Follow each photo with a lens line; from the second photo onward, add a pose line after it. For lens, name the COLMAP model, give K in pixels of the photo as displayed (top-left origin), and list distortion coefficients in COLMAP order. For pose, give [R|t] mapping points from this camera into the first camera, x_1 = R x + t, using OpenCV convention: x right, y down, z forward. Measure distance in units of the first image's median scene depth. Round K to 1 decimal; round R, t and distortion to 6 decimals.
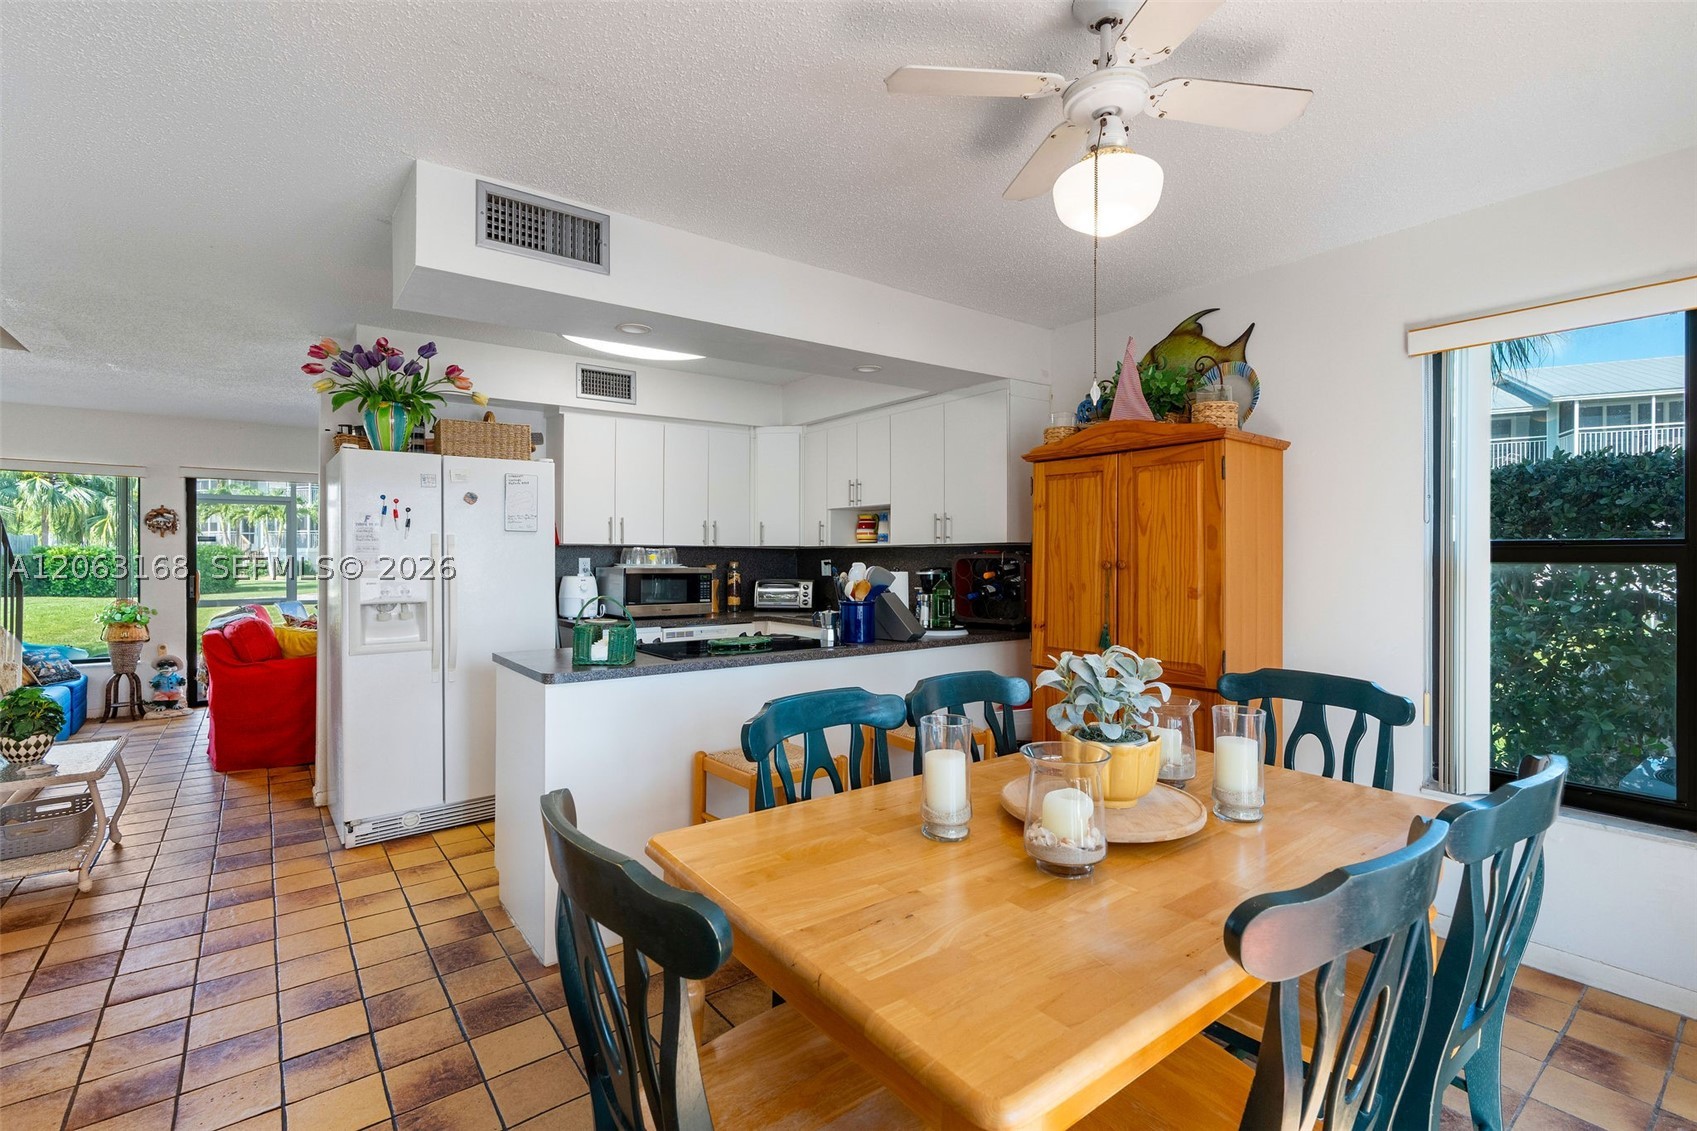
lens RADIAL K [[760.8, 0, 840.4], [0, 760.8, 559.7], [0, 0, 1]] dist [-0.001488, 0.000064]
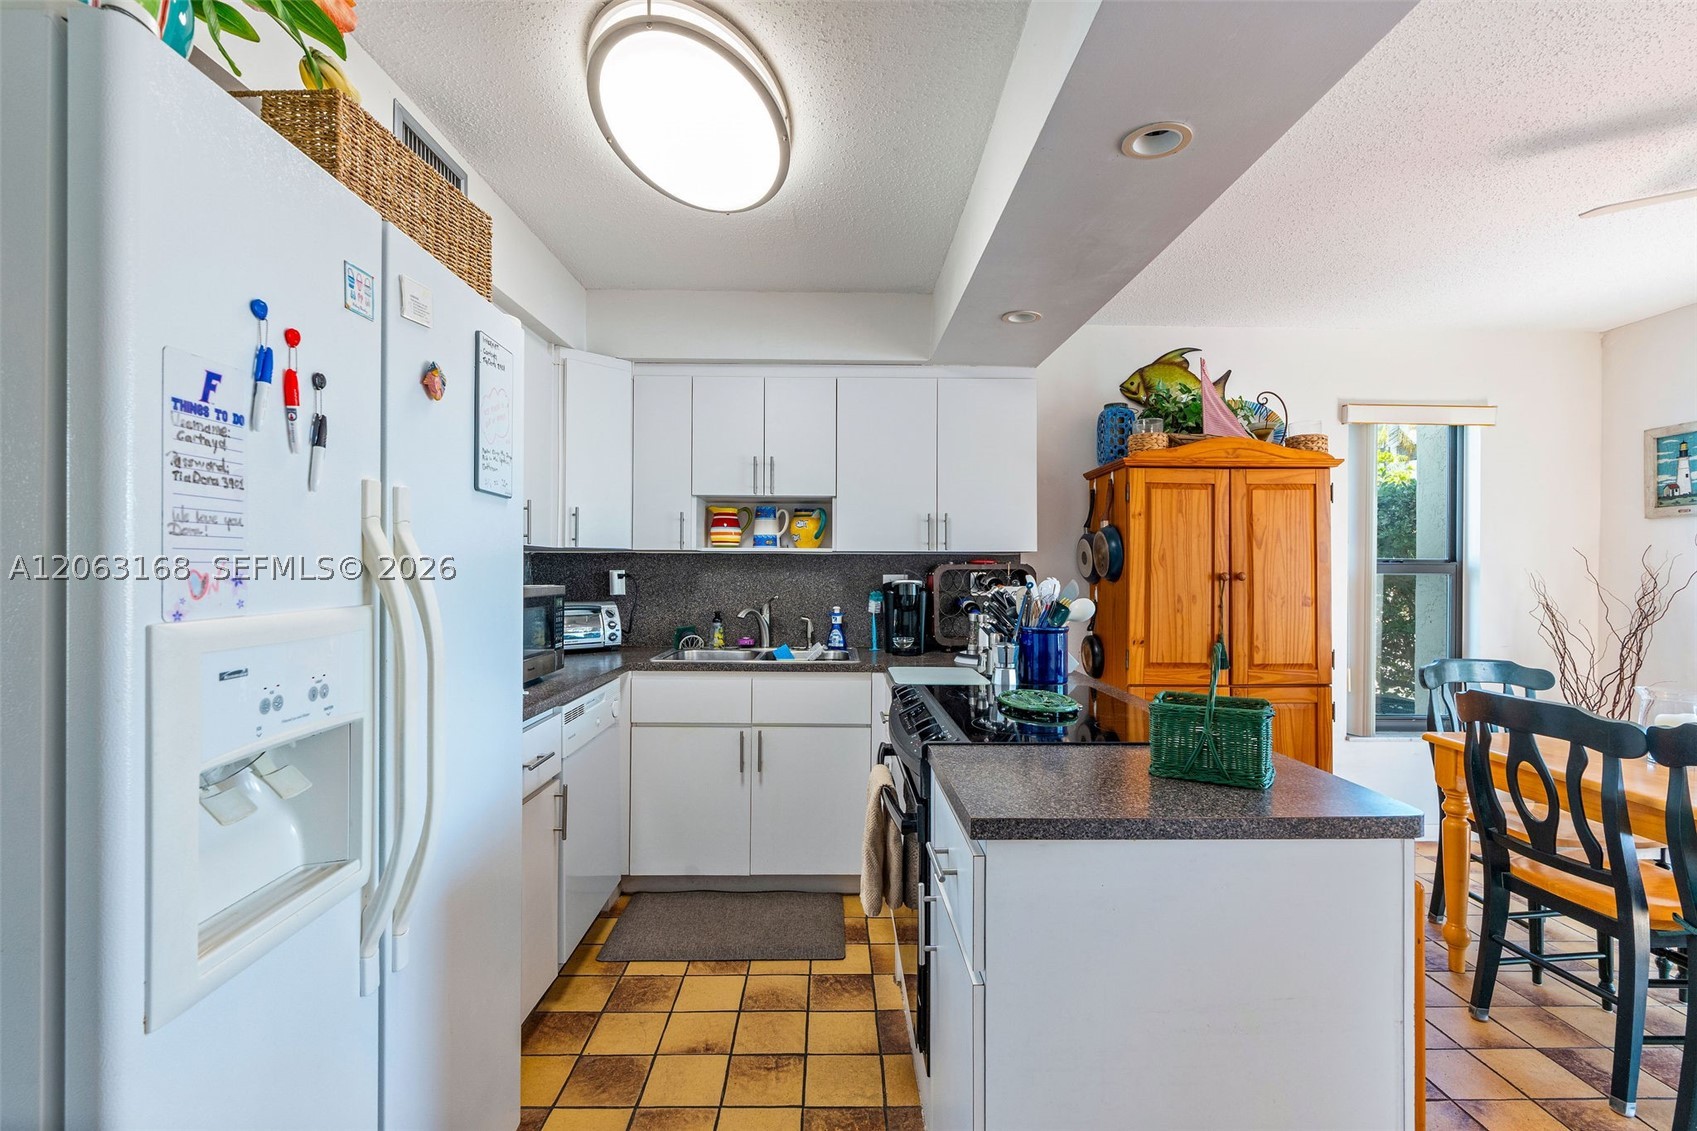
lens RADIAL K [[760.8, 0, 842.6], [0, 760.8, 565.1], [0, 0, 1]] dist [-0.001488, 0.000064]
pose [[0.595309, 0.006959, 0.803466, -0.574813], [-0.001920, 0.999972, -0.007239, -0.000155], [-0.803494, 0.002766, 0.595306, 0.596062]]
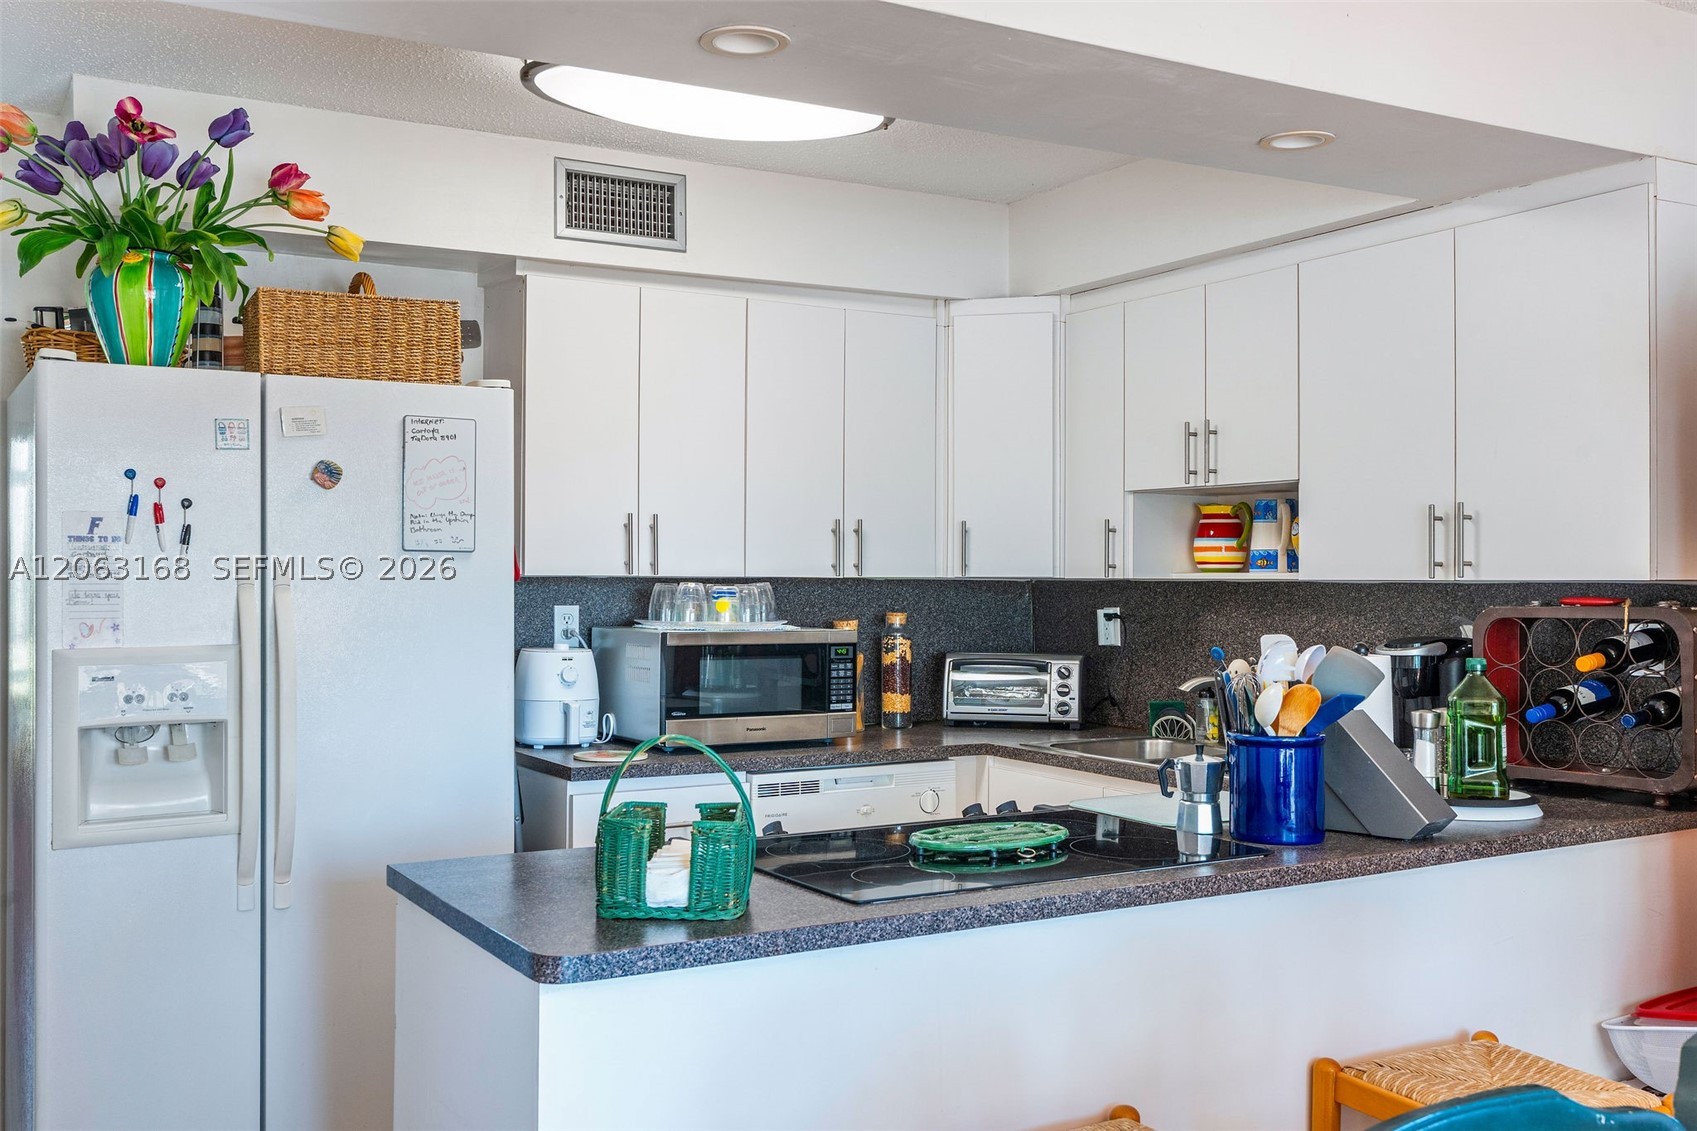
lens RADIAL K [[1547.2, 0, 843.6], [0, 1547.2, 572.3], [0, 0, 1]] dist [0.013522, 0.000000]
pose [[0.993692, 0.001250, -0.112138, -0.091717], [-0.001846, 0.999985, -0.005213, -0.020078], [0.112130, 0.005387, 0.993679, 0.155840]]
